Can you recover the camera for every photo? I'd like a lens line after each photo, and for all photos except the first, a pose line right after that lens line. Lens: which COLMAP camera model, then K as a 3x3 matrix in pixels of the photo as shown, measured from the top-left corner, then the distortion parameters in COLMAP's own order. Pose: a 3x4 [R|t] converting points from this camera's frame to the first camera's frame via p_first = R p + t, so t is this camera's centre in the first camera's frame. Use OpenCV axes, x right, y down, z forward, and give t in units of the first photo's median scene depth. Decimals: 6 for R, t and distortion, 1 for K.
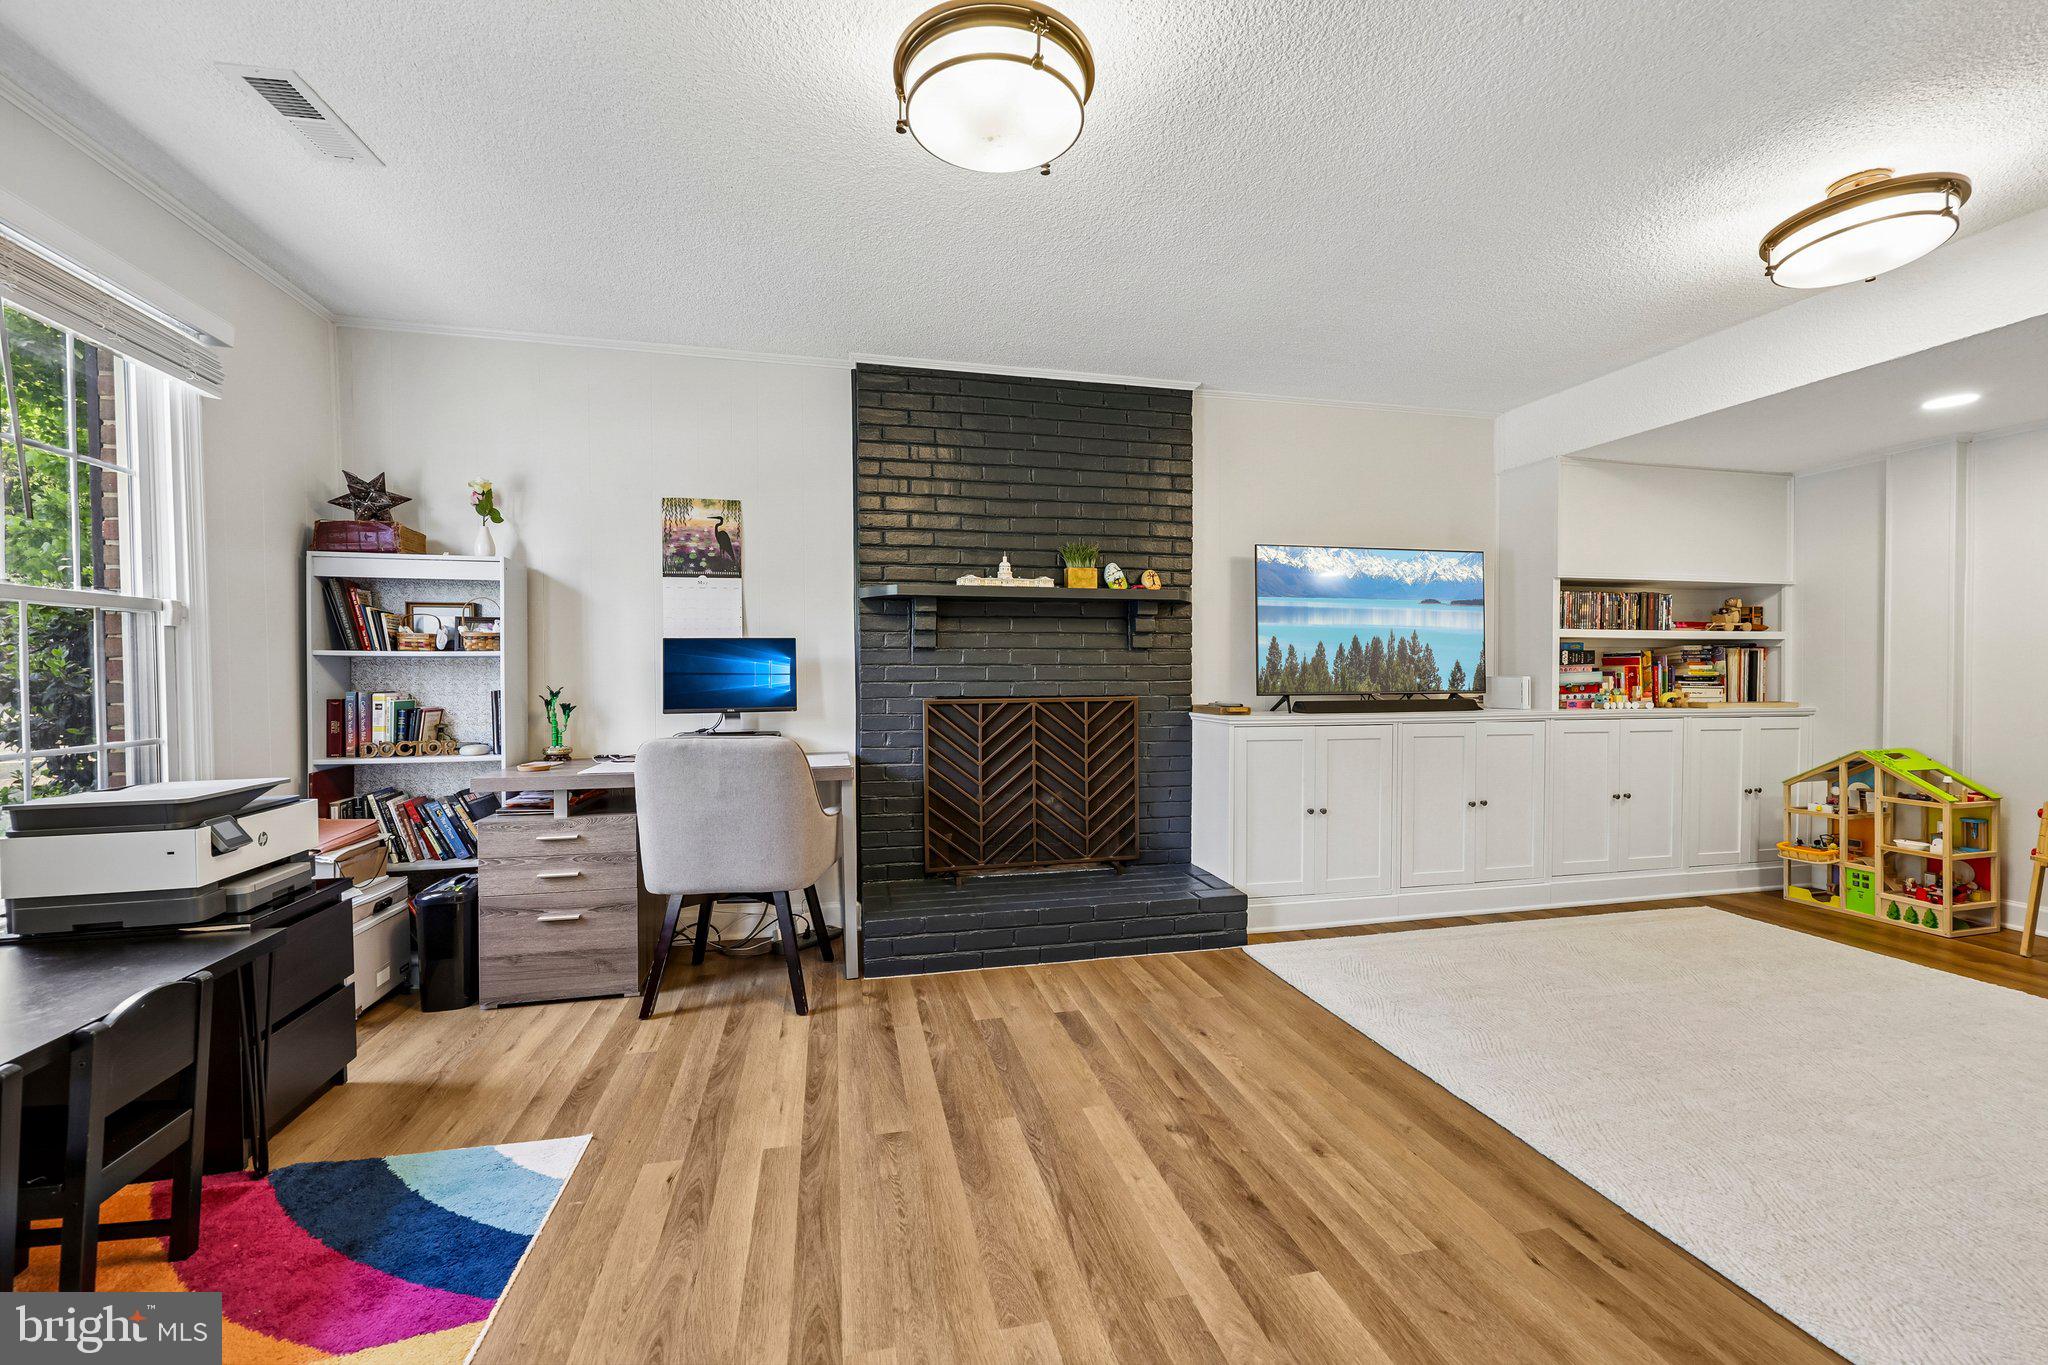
lens RADIAL K [[821.9, 0, 1032.5], [0, 821.9, 672.0], [0, 0, 1]] dist [0.001662, -0.000210]
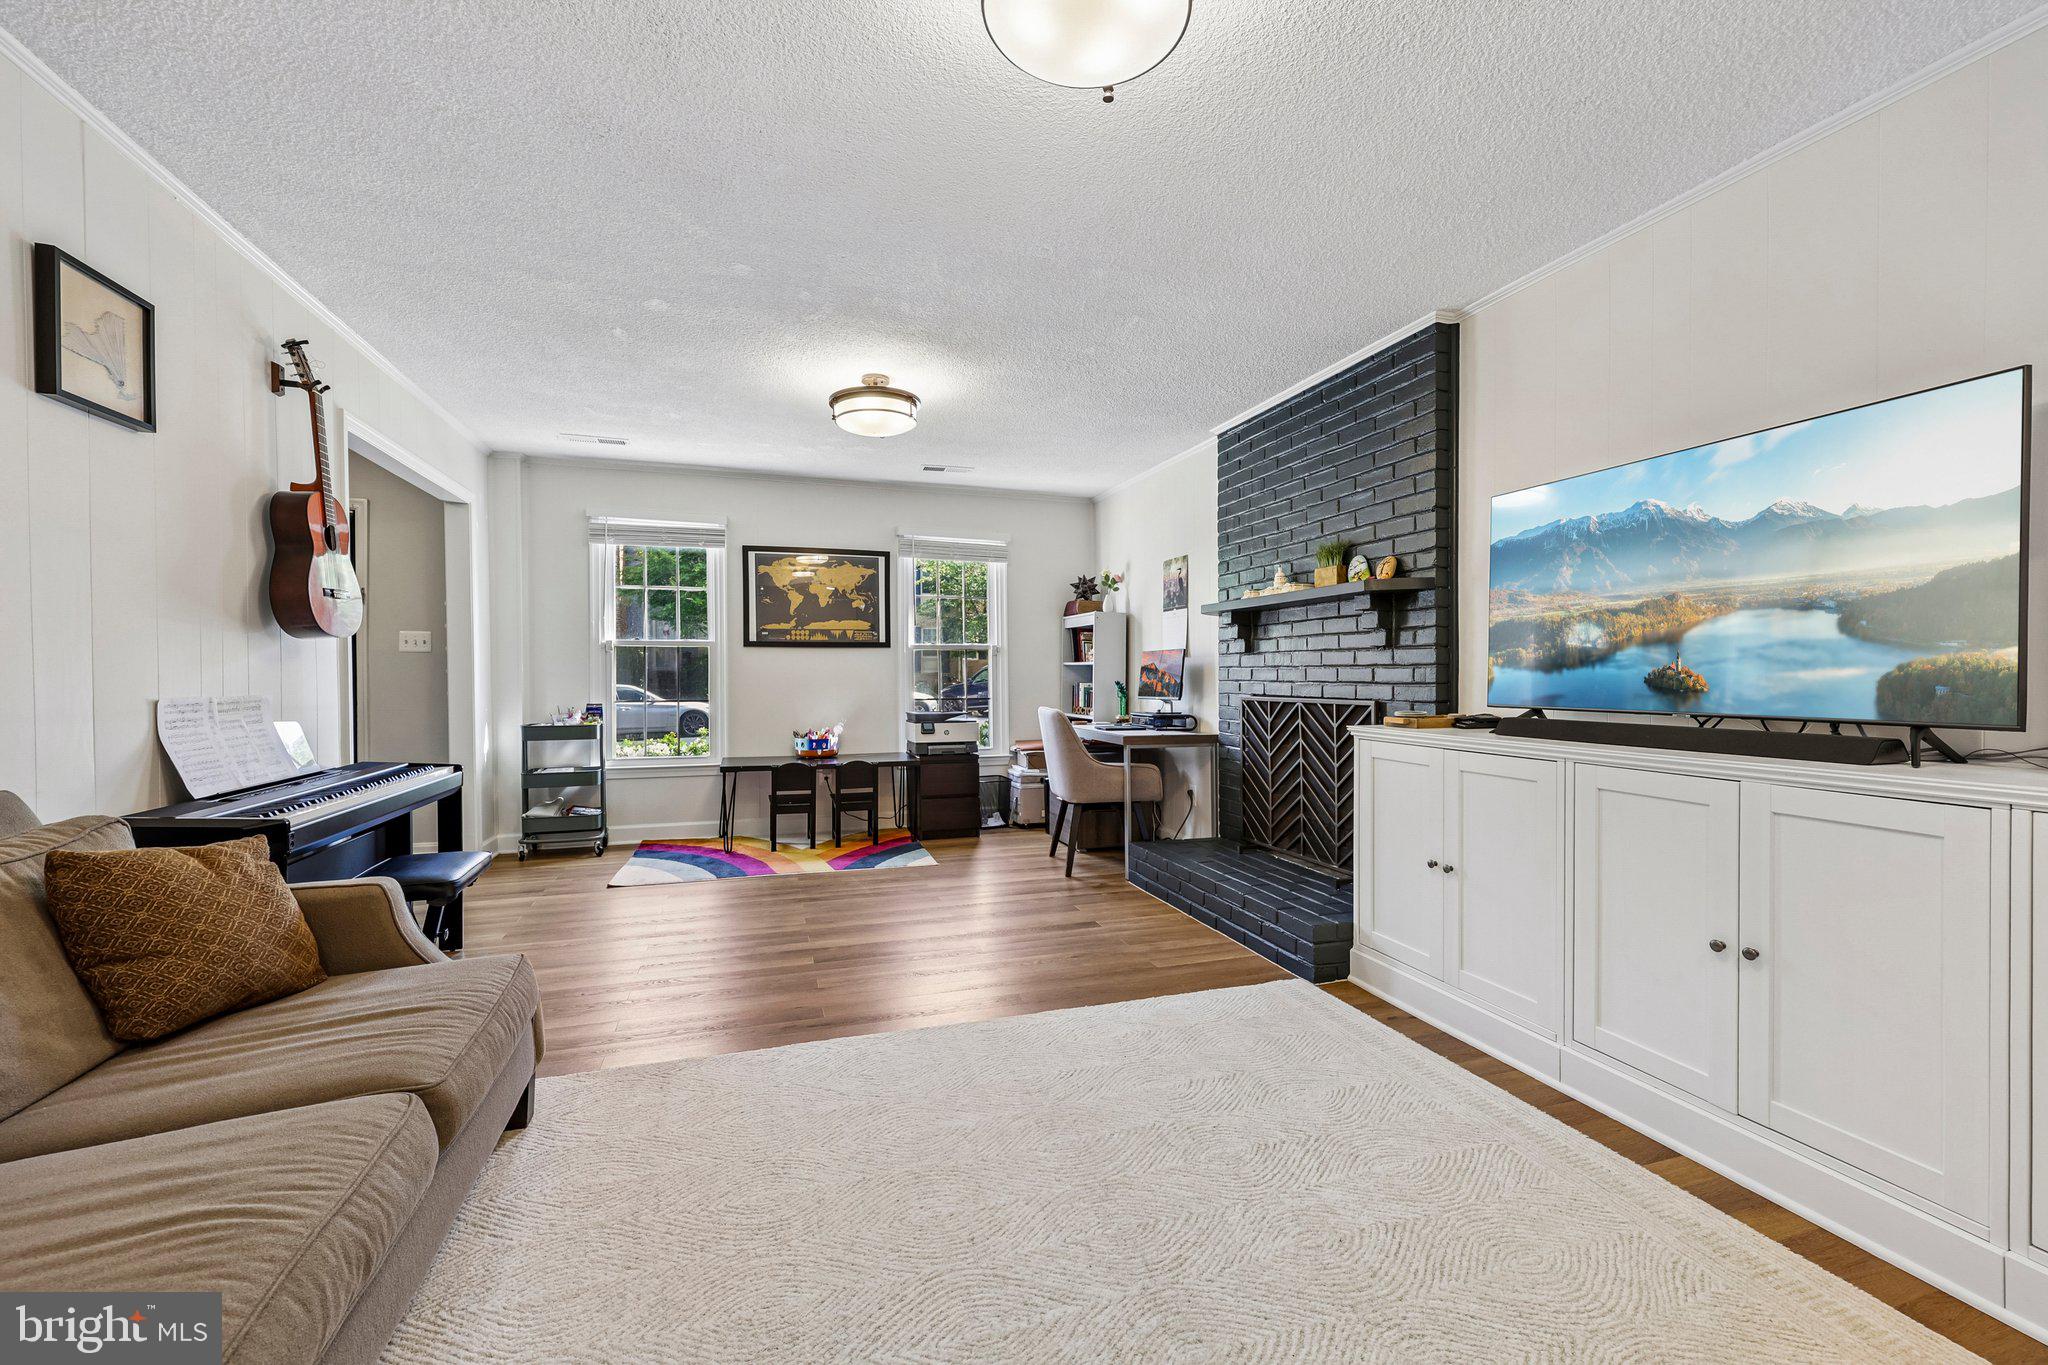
lens RADIAL K [[821.9, 0, 1032.5], [0, 821.9, 672.0], [0, 0, 1]] dist [0.001662, -0.000210]
pose [[0.091545, 0.001139, -0.995800, 1.023245], [-0.000054, 0.999999, 0.001139, -0.002440], [0.995801, -0.000051, 0.091545, 0.570897]]
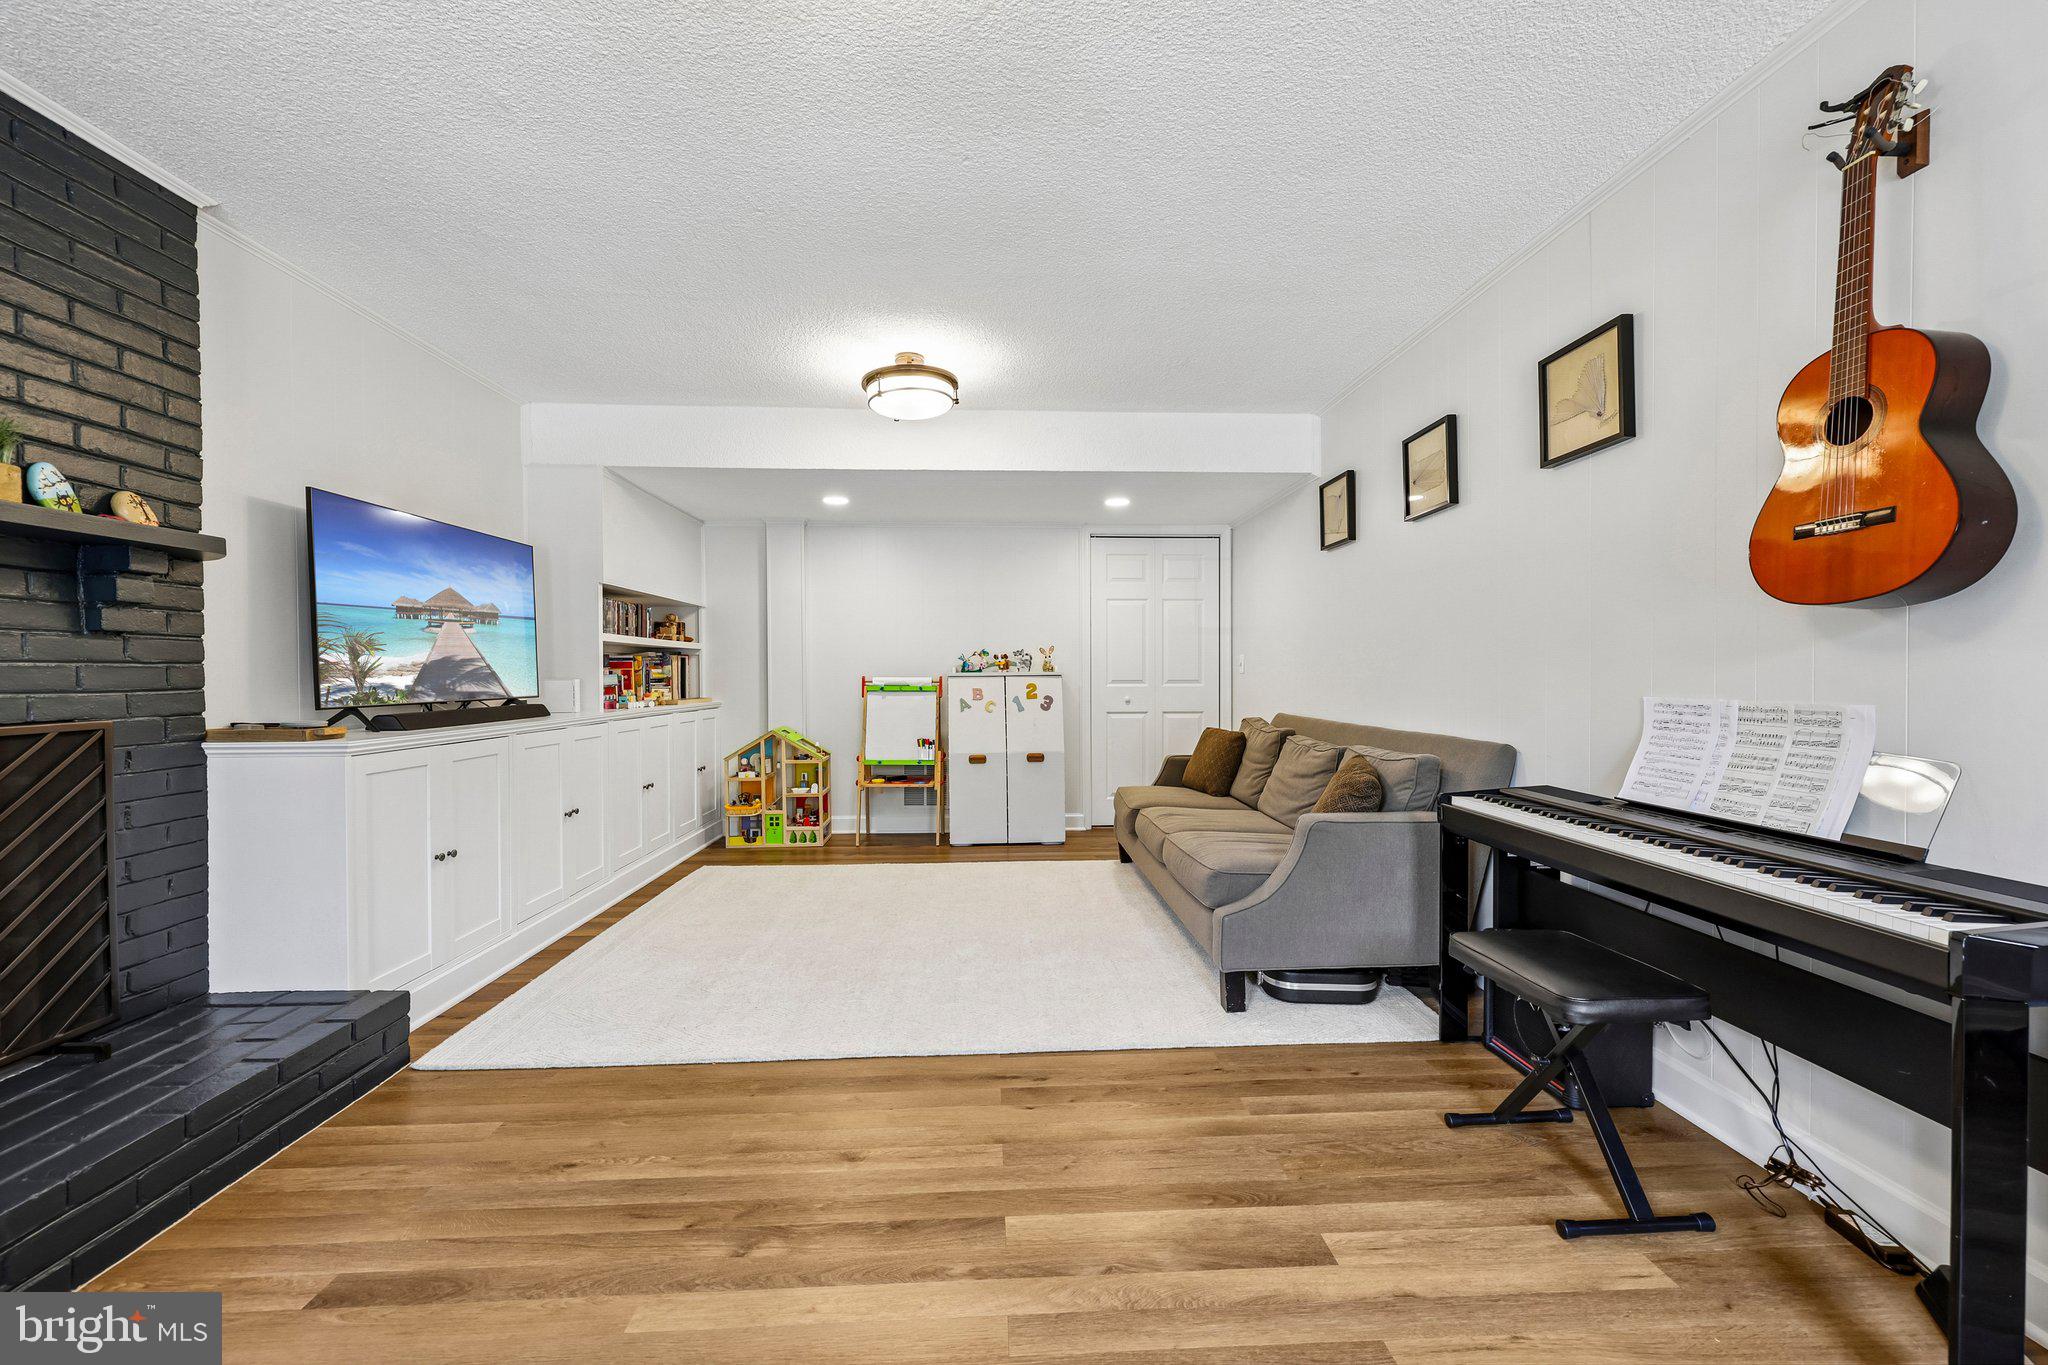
lens RADIAL K [[815.5, 0, 1023.9], [0, 815.5, 676.1], [0, 0, 1]] dist [-0.000463, -0.000138]
pose [[0.189724, -0.003106, 0.981833, -0.299121], [0.004673, 0.999987, 0.002260, 0.002232], [-0.981826, 0.004159, 0.189736, 0.321801]]
